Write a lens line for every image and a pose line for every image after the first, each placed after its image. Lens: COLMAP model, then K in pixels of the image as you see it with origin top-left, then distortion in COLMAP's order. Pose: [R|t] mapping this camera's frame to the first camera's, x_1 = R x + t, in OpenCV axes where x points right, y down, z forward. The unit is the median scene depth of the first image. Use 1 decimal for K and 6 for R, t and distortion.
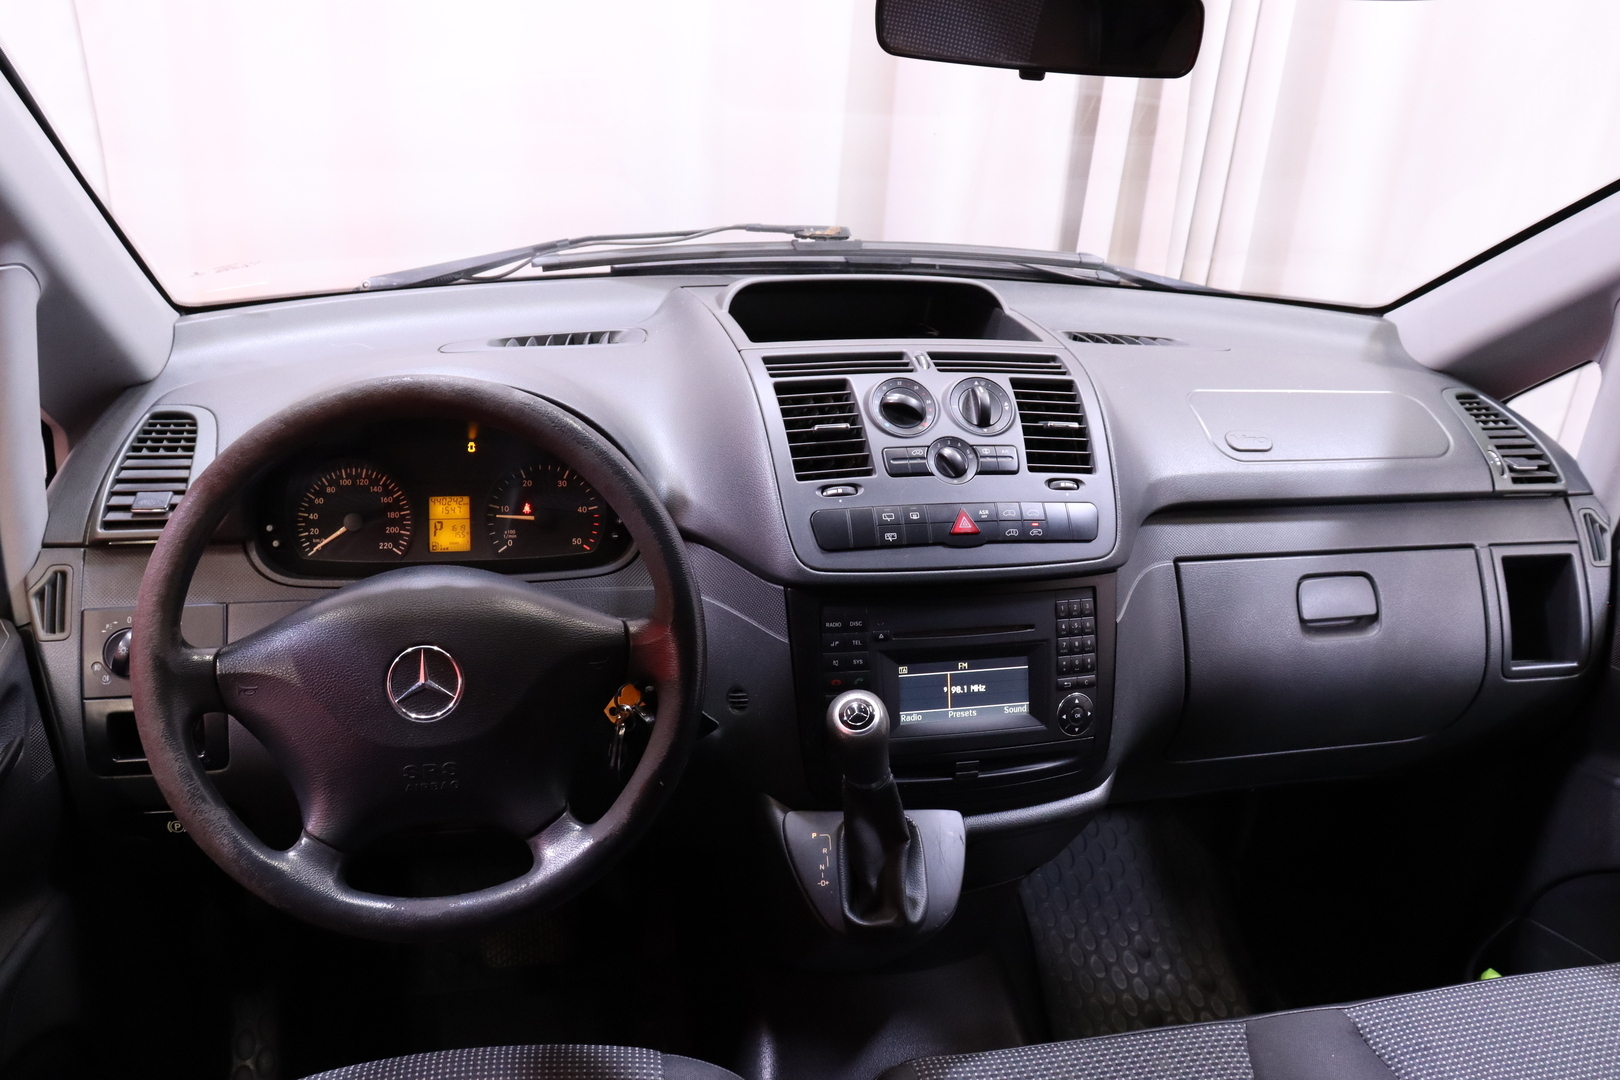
lens RADIAL K [[1317.3, 0, 805.1], [0, 1317.3, 537.8], [0, 0, 1]] dist [-0.177572, 0.145680]
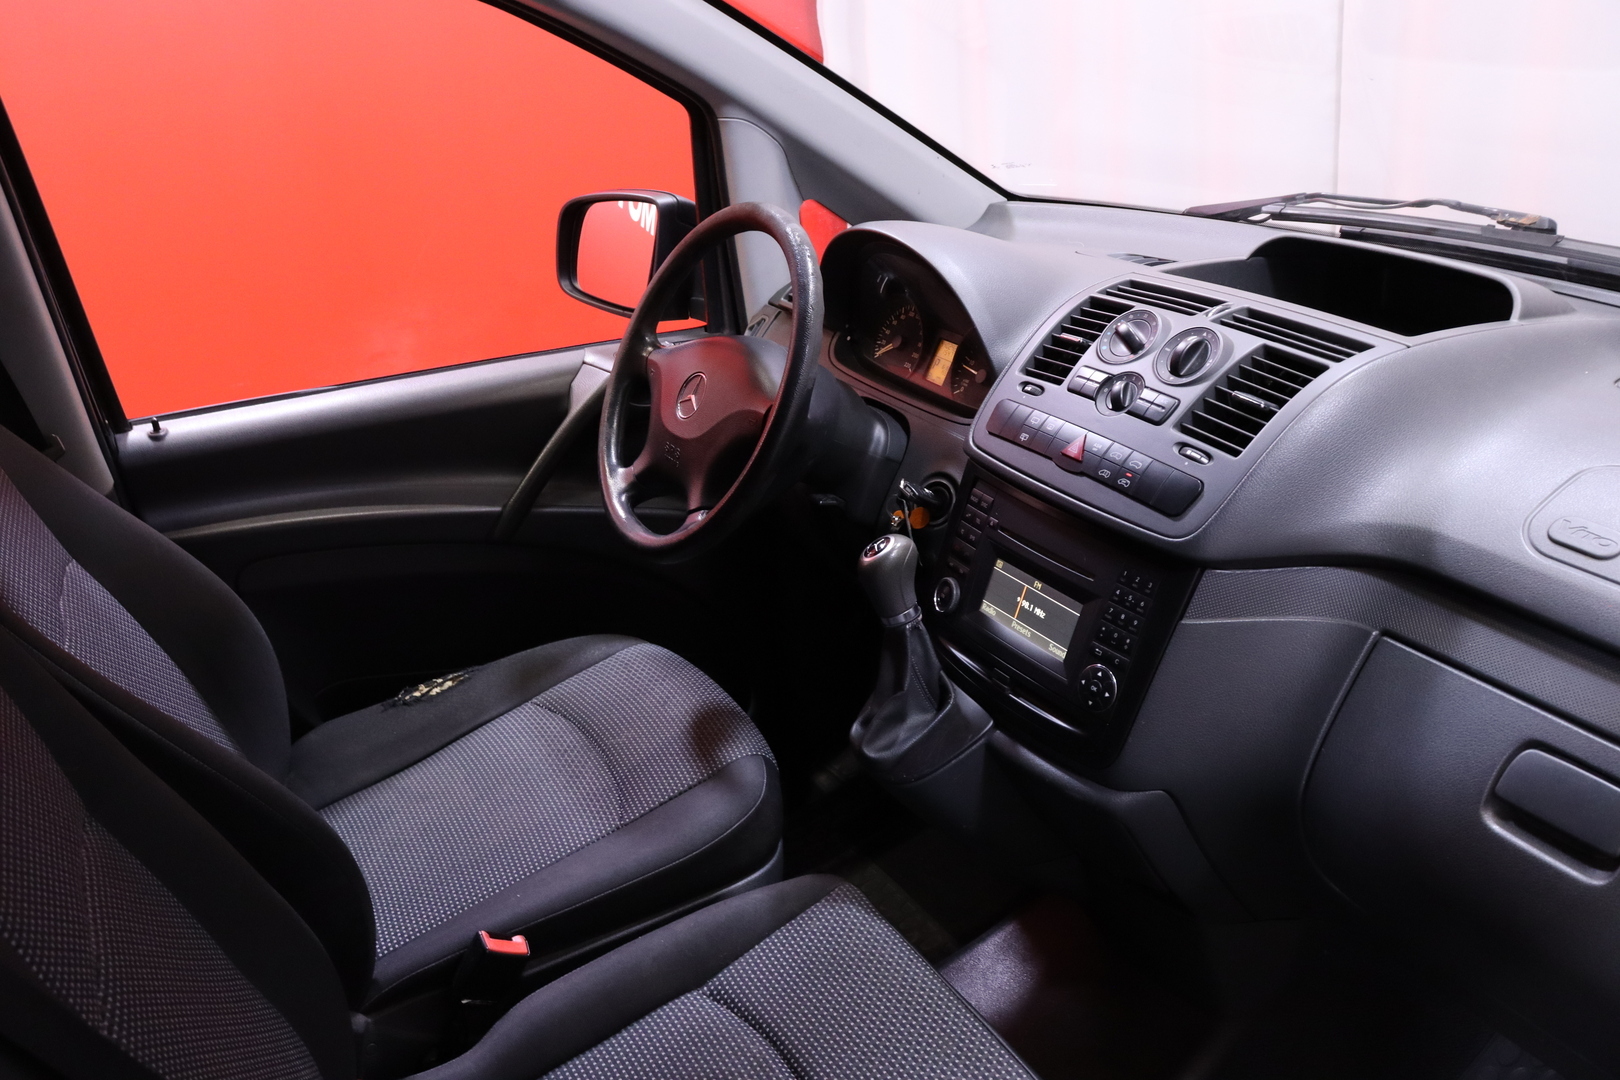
lens RADIAL K [[1317.3, 0, 807.1], [0, 1317.3, 538.3], [0, 0, 1]] dist [-0.177572, 0.145680]
pose [[0.309160, 0.326470, -0.893217, 0.920388], [-0.334880, 0.916445, 0.219051, -0.092841], [0.890099, 0.231399, 0.392657, 0.428323]]
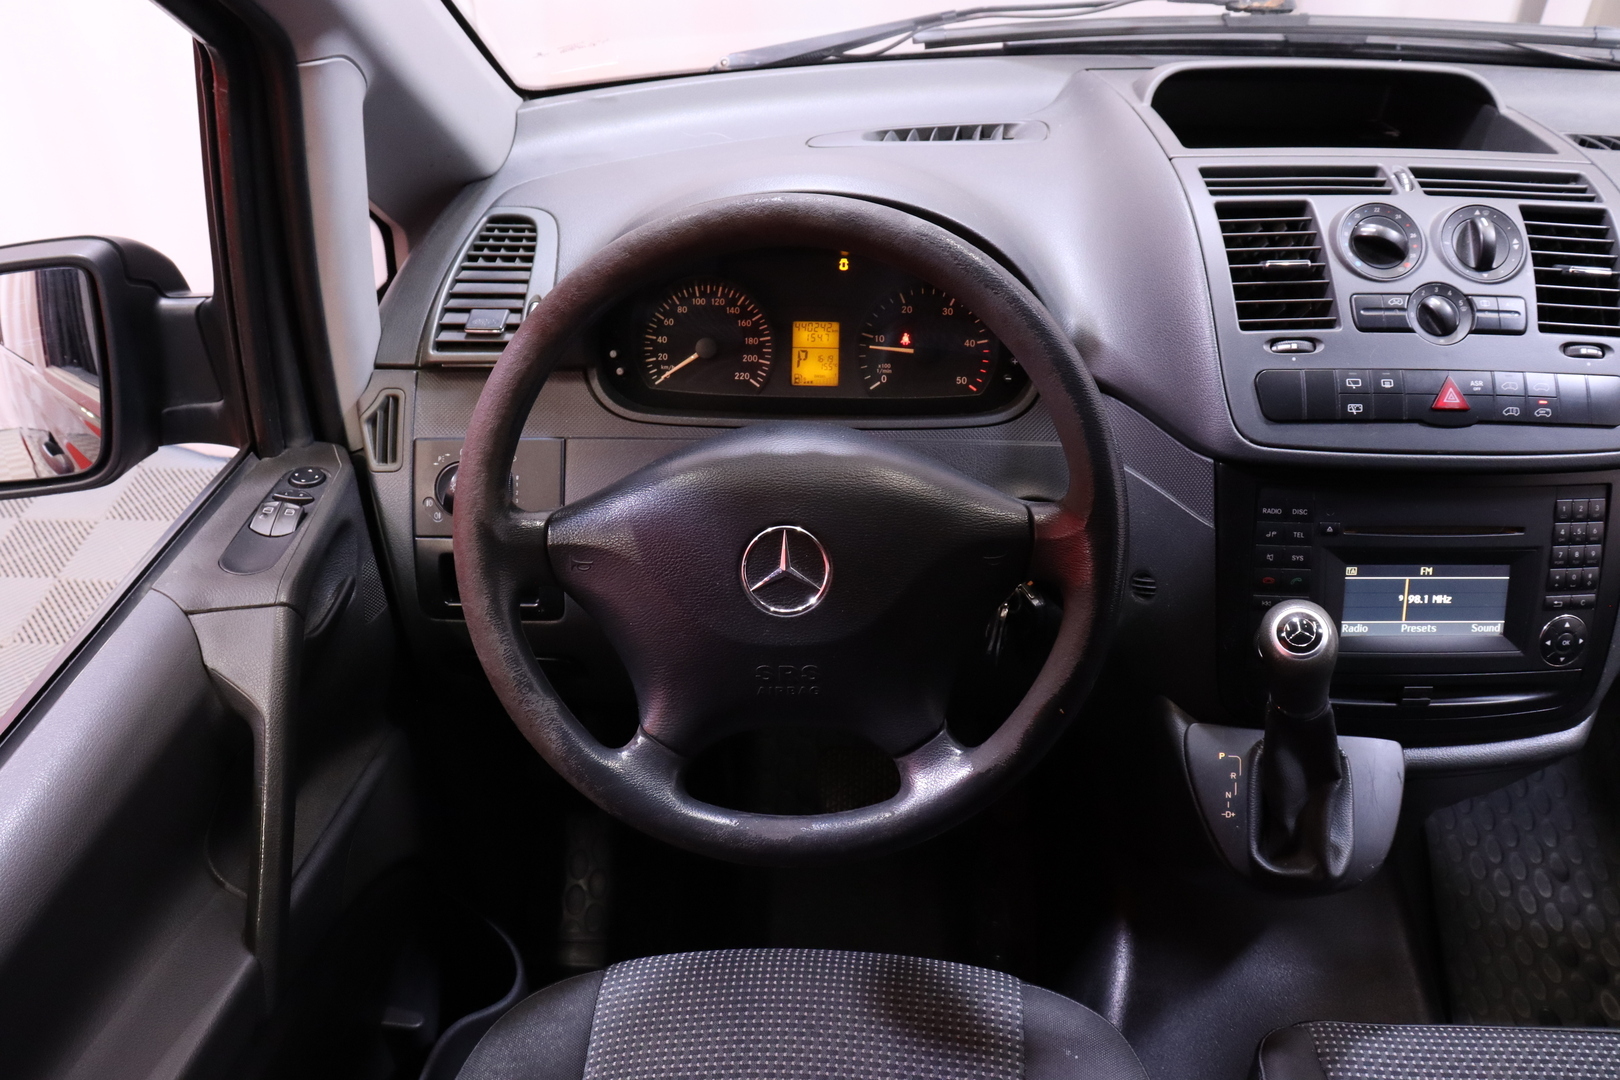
lens RADIAL K [[1317.3, 0, 800.4], [0, 1317.3, 531.7], [0, 0, 1]] dist [-0.177572, 0.145680]
pose [[0.965061, 0.080415, -0.249382, -0.057161], [-0.036831, 0.983925, 0.174746, -0.047725], [0.259425, -0.159455, 0.952509, 0.151293]]
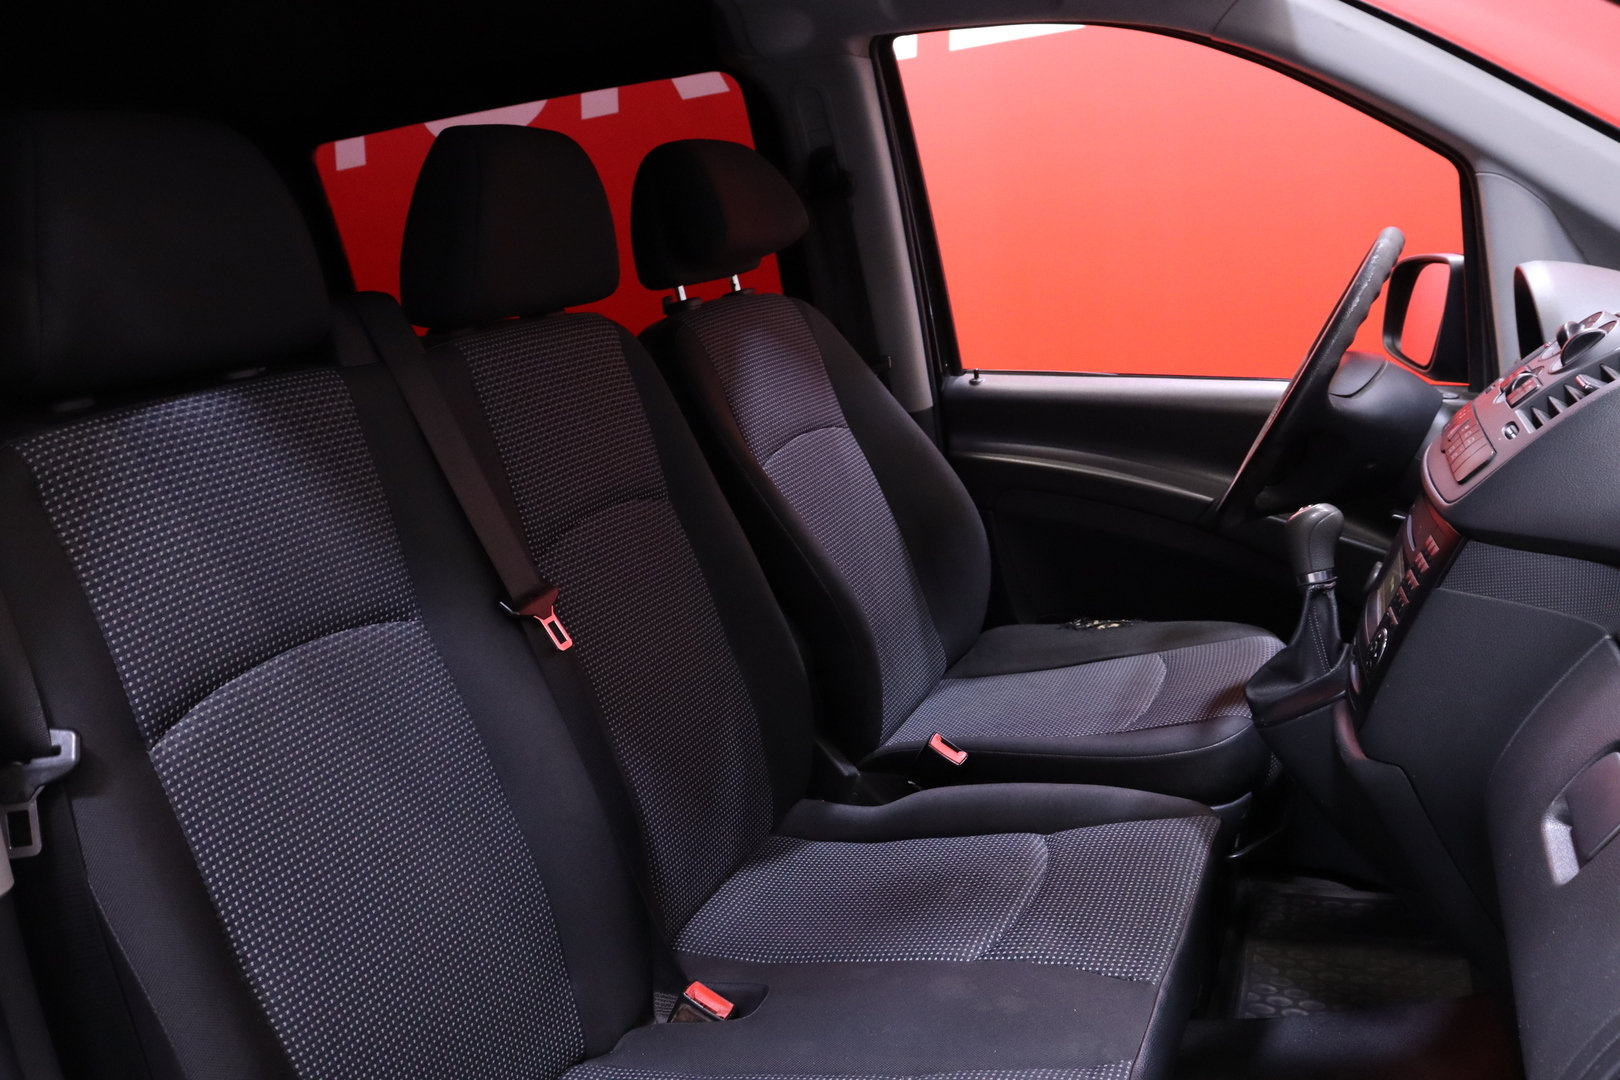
lens RADIAL K [[1317.3, 0, 811.3], [0, 1317.3, 536.6], [0, 0, 1]] dist [-0.177572, 0.145680]
pose [[-0.595460, 0.173272, -0.784477, 1.108540], [-0.297393, 0.859558, 0.415592, -0.181257], [0.746314, 0.480766, -0.460303, 1.053337]]
